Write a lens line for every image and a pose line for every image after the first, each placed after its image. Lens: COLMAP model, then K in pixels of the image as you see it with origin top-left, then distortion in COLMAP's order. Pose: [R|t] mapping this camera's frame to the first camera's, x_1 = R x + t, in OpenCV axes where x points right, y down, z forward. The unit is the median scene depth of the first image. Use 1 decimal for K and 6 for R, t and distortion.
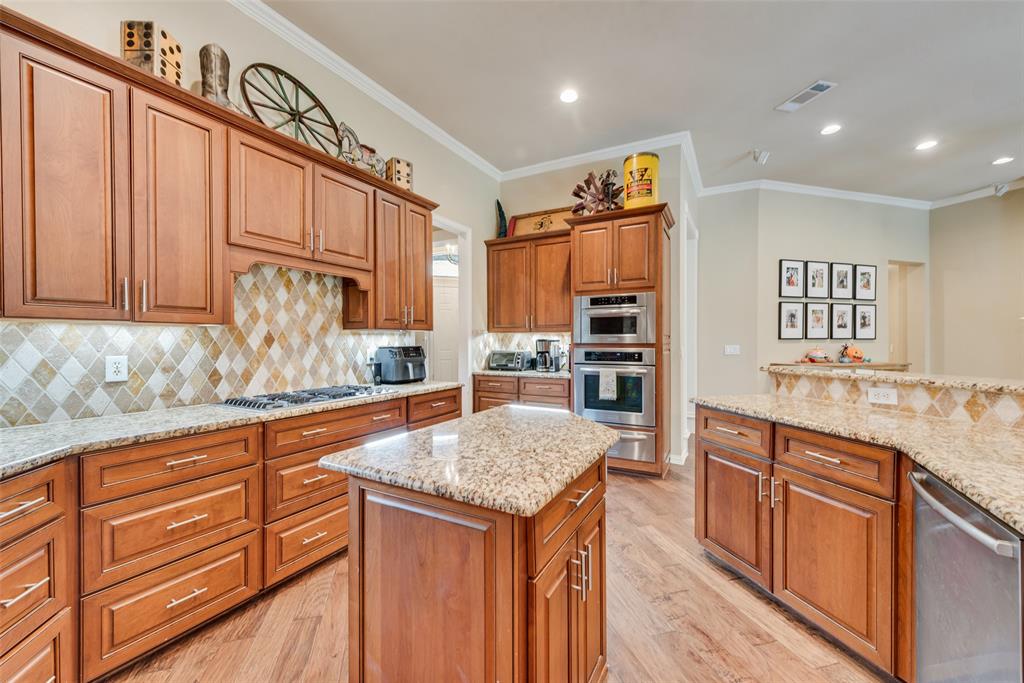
lens RADIAL K [[399.0, 0, 512.0], [0, 399.0, 342.5], [0, 0, 1]] dist [0.009304, -0.003004]
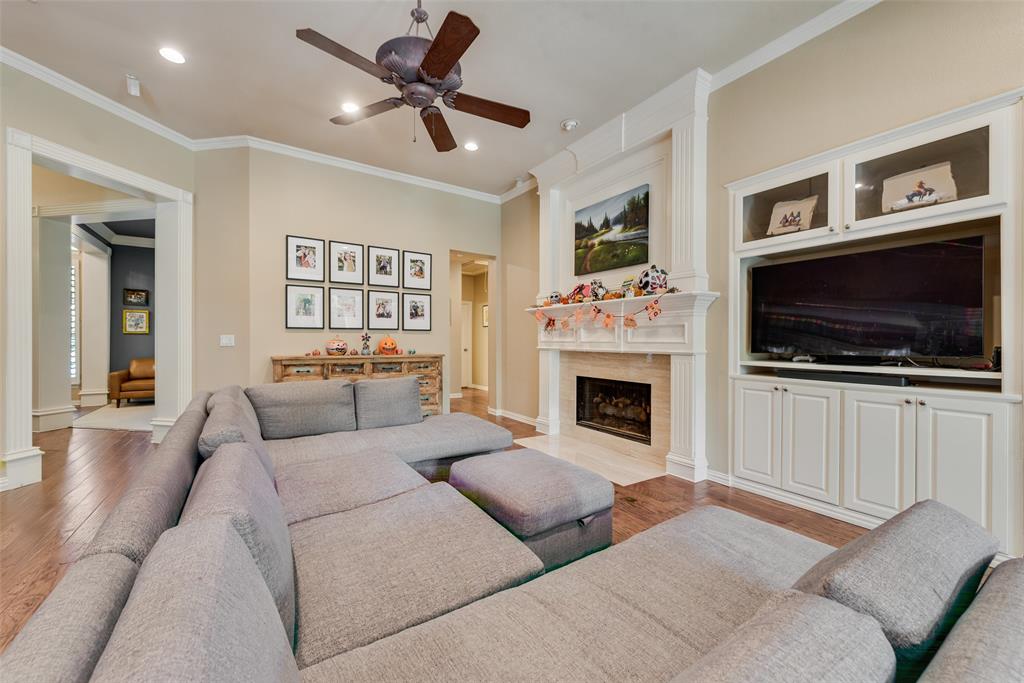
lens RADIAL K [[399.0, 0, 510.2], [0, 399.0, 339.4], [0, 0, 1]] dist [0.009304, -0.003004]
pose [[0.949954, 0.004849, 0.312351, 0.809899], [-0.005089, 0.999987, -0.000048, 0.012916], [-0.312347, -0.001544, 0.949967, 0.032294]]
